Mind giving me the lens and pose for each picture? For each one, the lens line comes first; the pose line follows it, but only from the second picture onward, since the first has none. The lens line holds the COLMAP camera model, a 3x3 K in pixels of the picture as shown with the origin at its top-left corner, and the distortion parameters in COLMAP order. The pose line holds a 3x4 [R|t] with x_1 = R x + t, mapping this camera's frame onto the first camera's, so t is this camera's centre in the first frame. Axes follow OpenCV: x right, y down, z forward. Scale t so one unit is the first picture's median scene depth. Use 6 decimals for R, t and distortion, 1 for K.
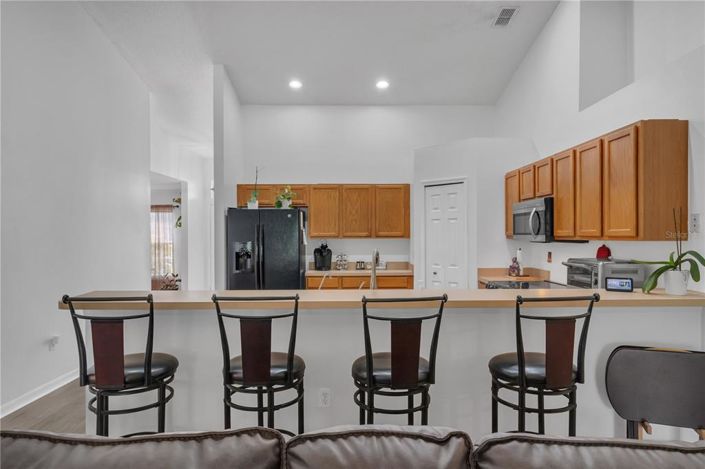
lens RADIAL K [[431.1, 0, 348.8], [0, 431.1, 235.0], [0, 0, 1]] dist [0.024229, -0.003760]
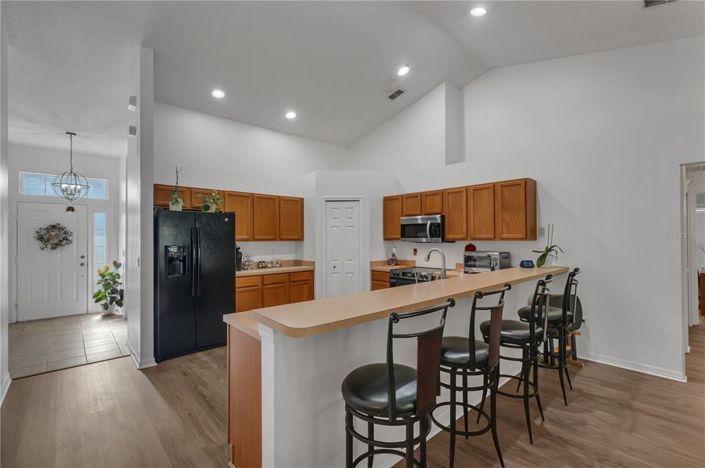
lens RADIAL K [[331.2, 0, 345.7], [0, 331.2, 234.4], [0, 0, 1]] dist [-0.001505, -0.000330]
pose [[0.752677, 0.008211, 0.658339, -0.417898], [0.001621, 0.999896, -0.014324, 0.002590], [-0.658388, 0.011848, 0.752585, 0.196261]]
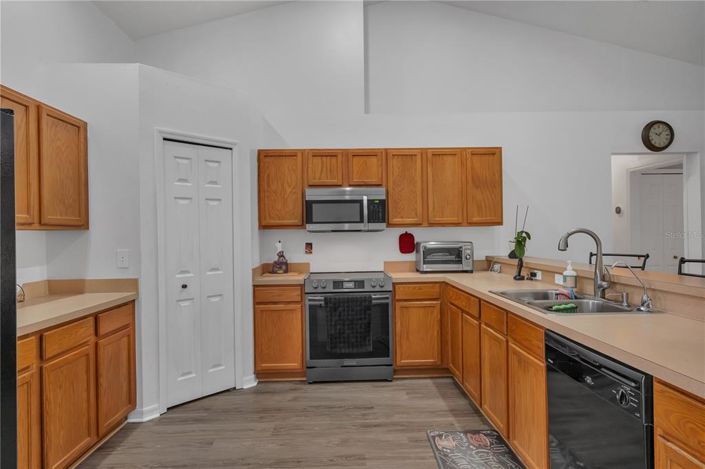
lens RADIAL K [[431.1, 0, 358.4], [0, 431.1, 233.8], [0, 0, 1]] dist [0.024229, -0.003760]
pose [[-0.042854, 0.006521, 0.999060, -0.391938], [0.017479, 0.999831, -0.005777, 0.020673], [-0.998928, 0.017215, -0.042961, 0.731209]]
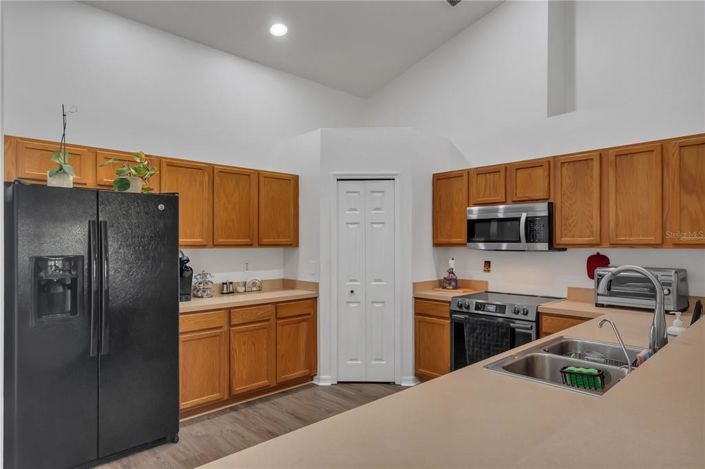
lens RADIAL K [[431.1, 0, 347.6], [0, 431.1, 239.1], [0, 0, 1]] dist [0.024229, -0.003760]
pose [[0.732396, 0.009567, 0.680812, -0.318062], [-0.000904, 0.999914, -0.013079, 0.002921], [-0.680879, 0.008964, 0.732341, 0.404852]]
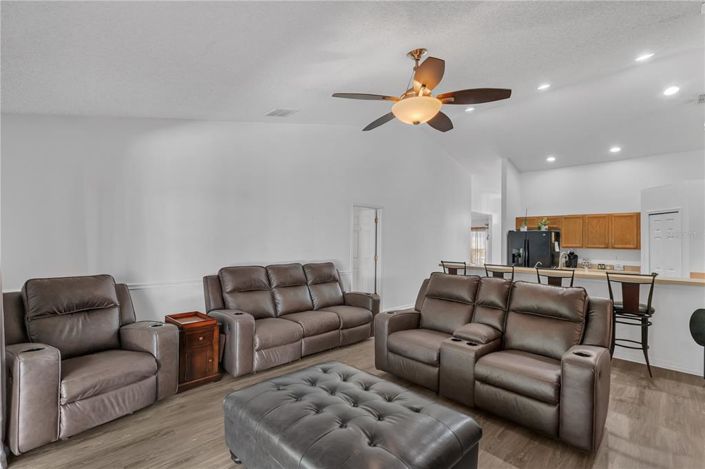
lens RADIAL K [[331.2, 0, 346.3], [0, 331.2, 232.1], [0, 0, 1]] dist [-0.001505, -0.000330]
pose [[0.689919, -0.006772, -0.723855, 0.271132], [-0.020182, 0.999388, -0.028585, 0.000123], [0.723605, 0.034331, 0.689360, -0.504050]]
